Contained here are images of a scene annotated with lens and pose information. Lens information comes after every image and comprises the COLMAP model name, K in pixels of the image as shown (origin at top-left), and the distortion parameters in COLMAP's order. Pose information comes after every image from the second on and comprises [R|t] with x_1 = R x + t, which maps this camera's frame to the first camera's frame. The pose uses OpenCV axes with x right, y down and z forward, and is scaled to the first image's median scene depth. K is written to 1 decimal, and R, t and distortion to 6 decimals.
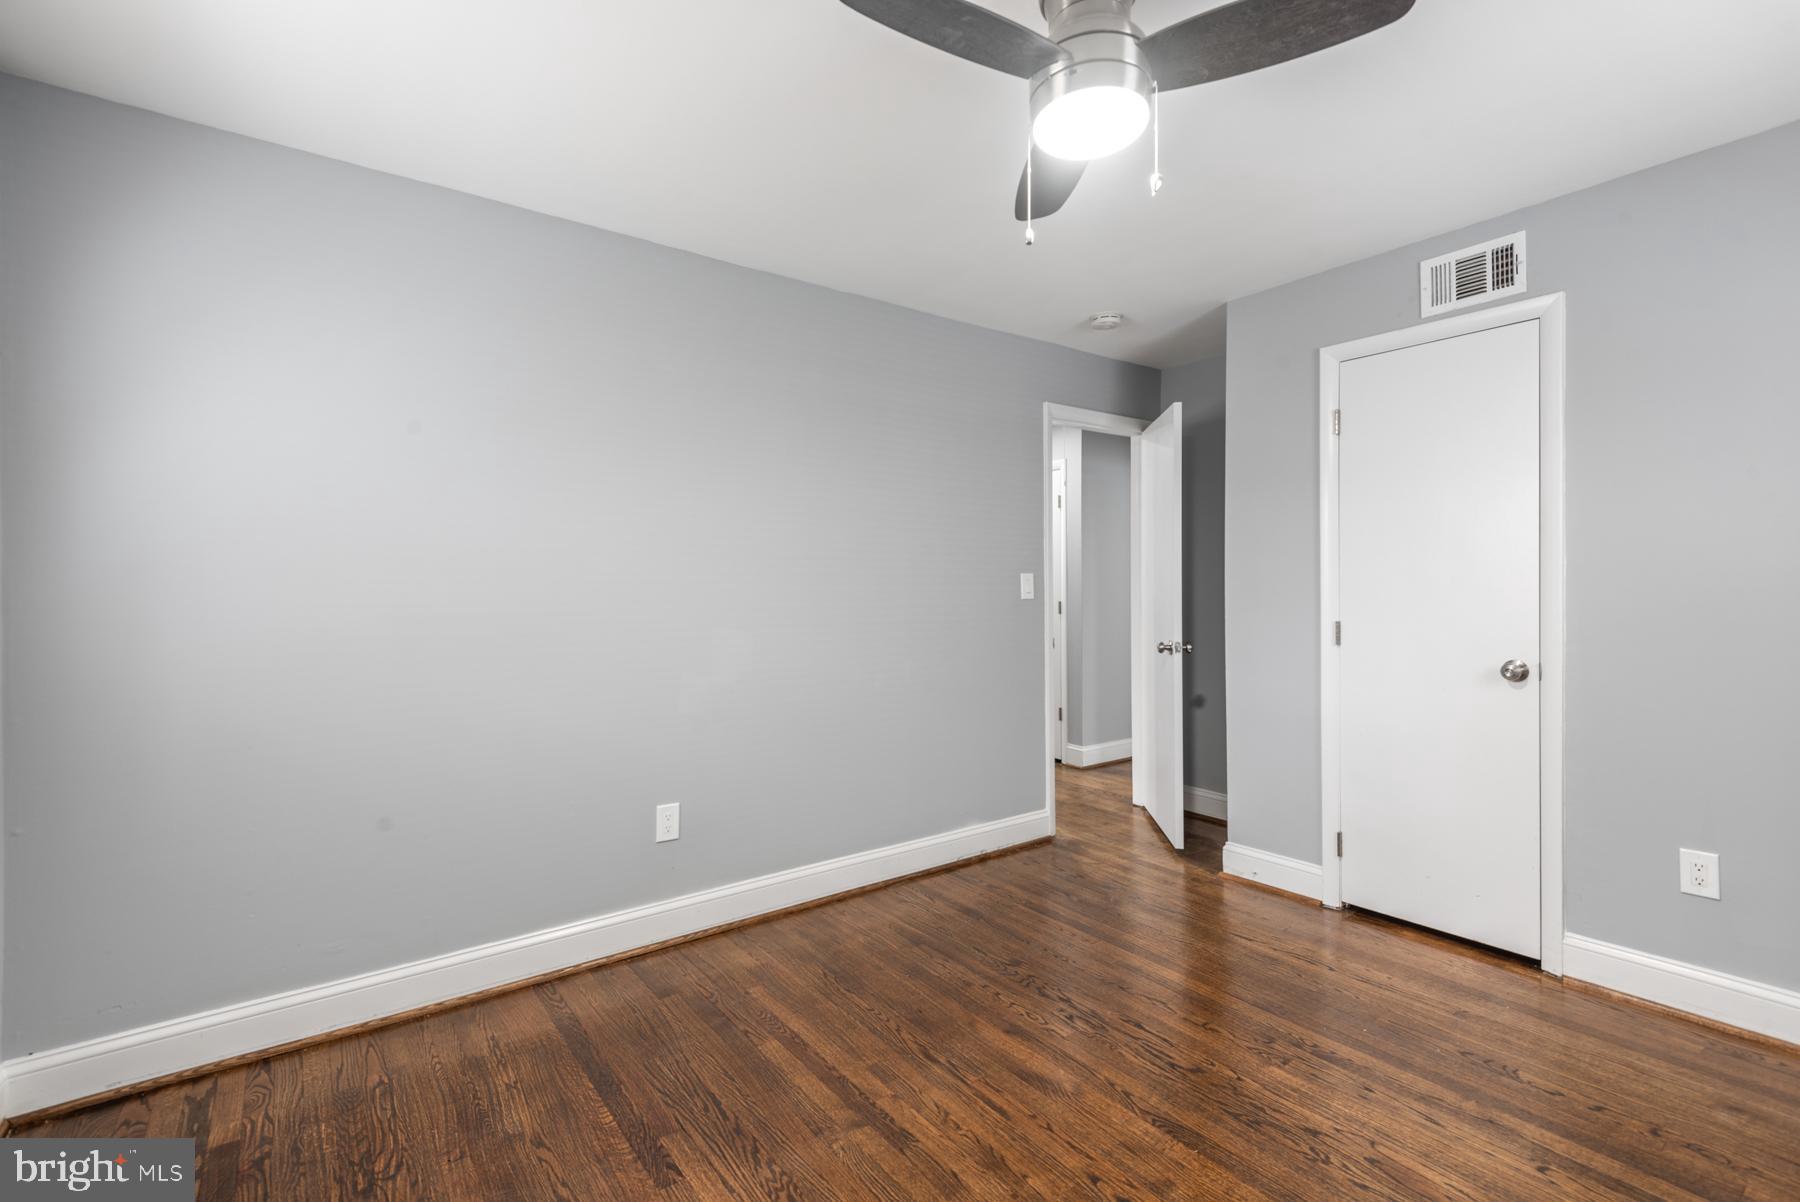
lens RADIAL K [[809.9, 0, 888.3], [0, 809.9, 597.1], [0, 0, 1]] dist [0.034964, -0.016318]
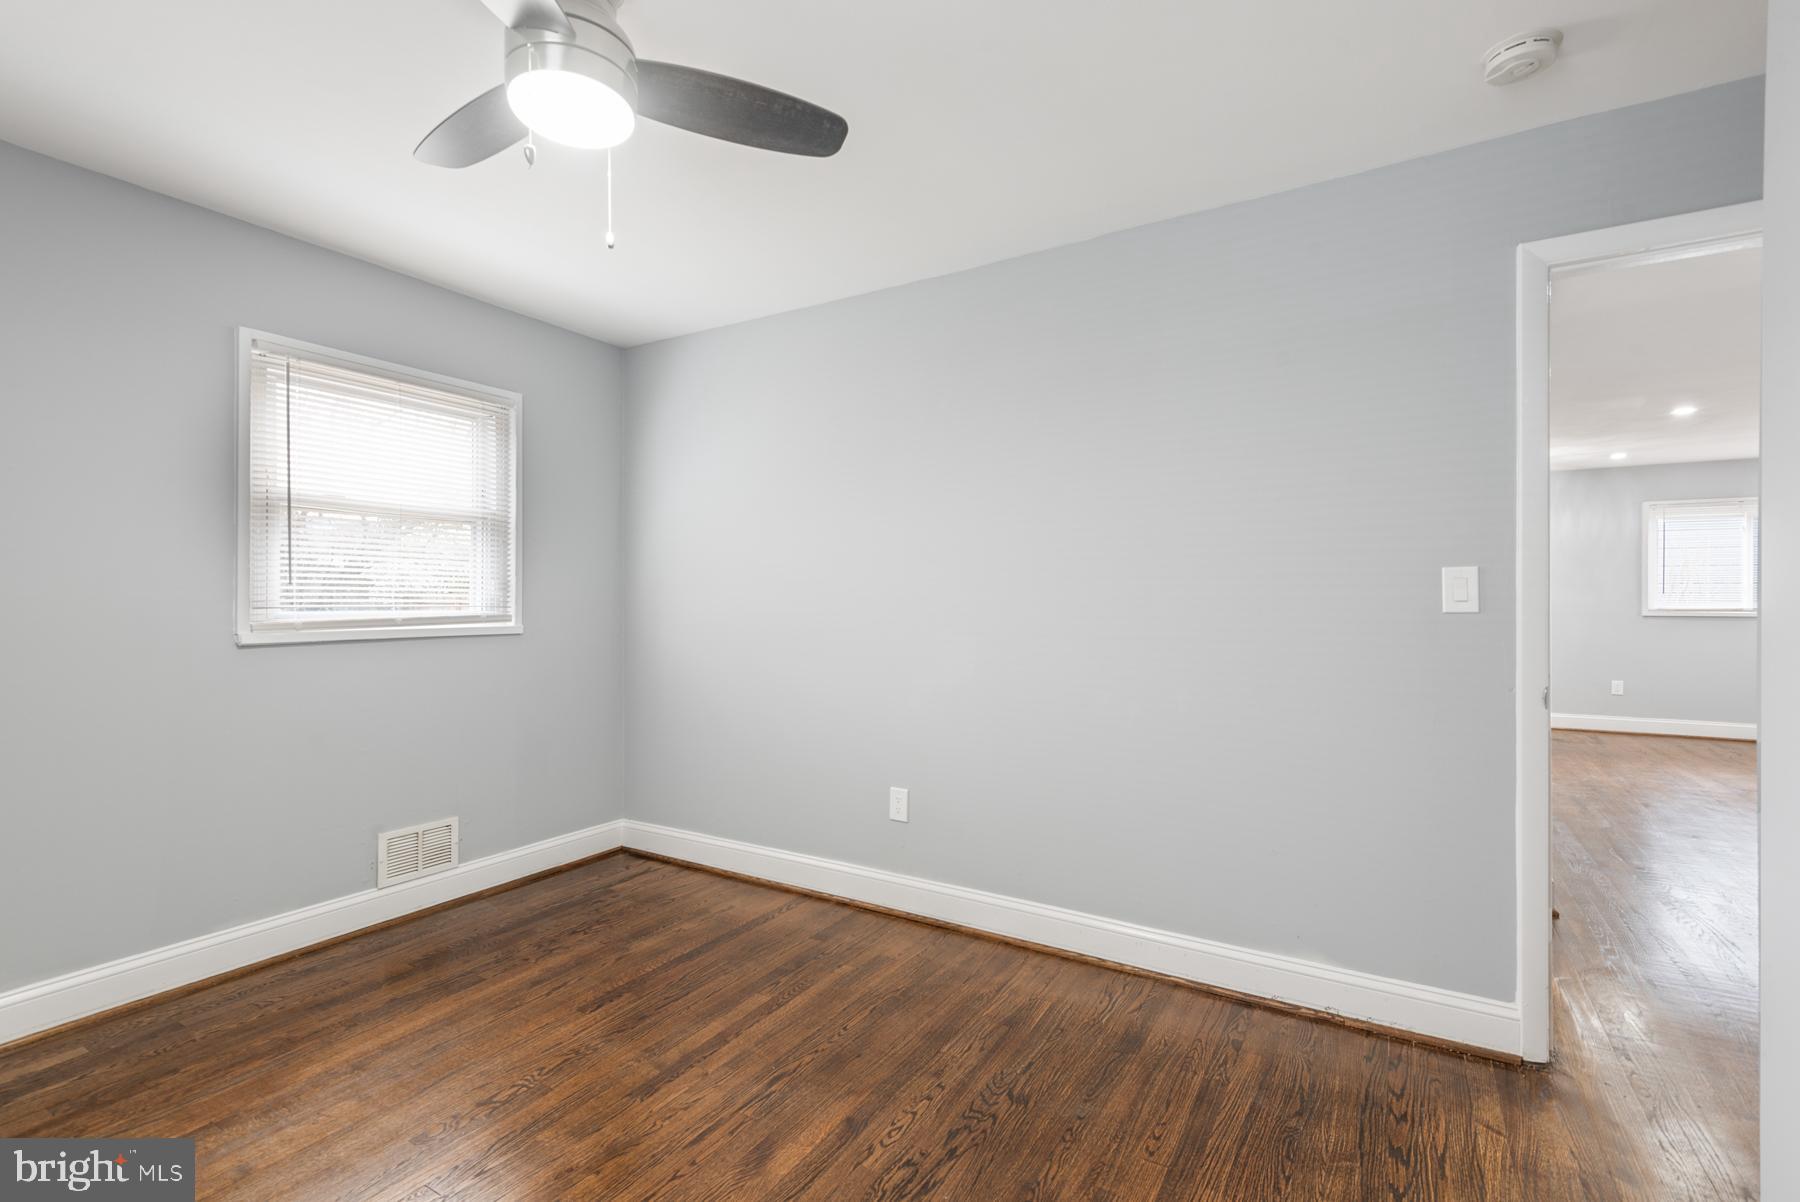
lens RADIAL K [[809.9, 0, 894.2], [0, 809.9, 602.6], [0, 0, 1]] dist [0.034964, -0.016318]
pose [[0.381562, 0.009633, -0.924293, 0.919087], [-0.011397, 0.999919, 0.005716, -0.004734], [0.924273, 0.008353, 0.381641, 0.704364]]
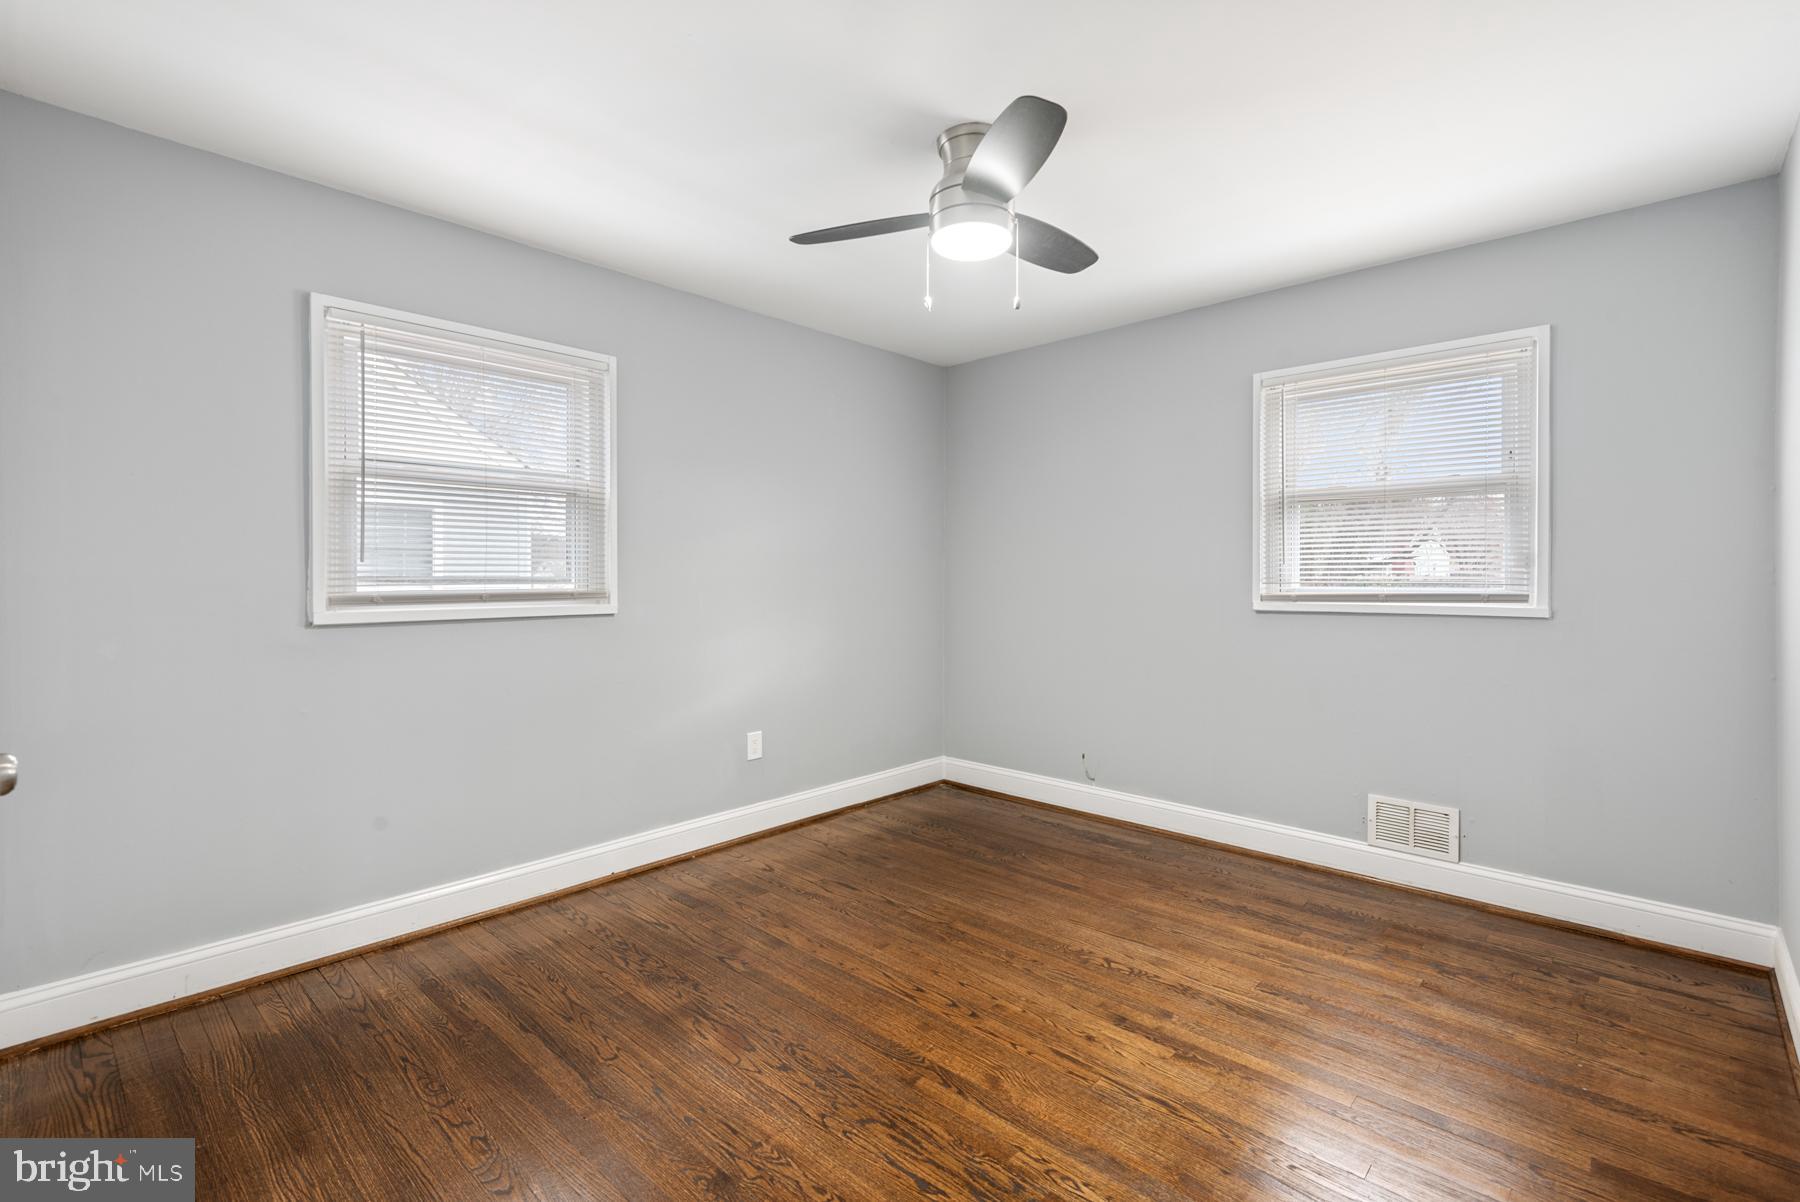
lens RADIAL K [[809.9, 0, 906.9], [0, 809.9, 586.3], [0, 0, 1]] dist [0.034964, -0.016318]
pose [[-0.980378, 0.008114, -0.196958, 0.452772], [0.003909, 0.999756, 0.021727, -0.010128], [0.197087, 0.020530, -0.980171, 1.673550]]
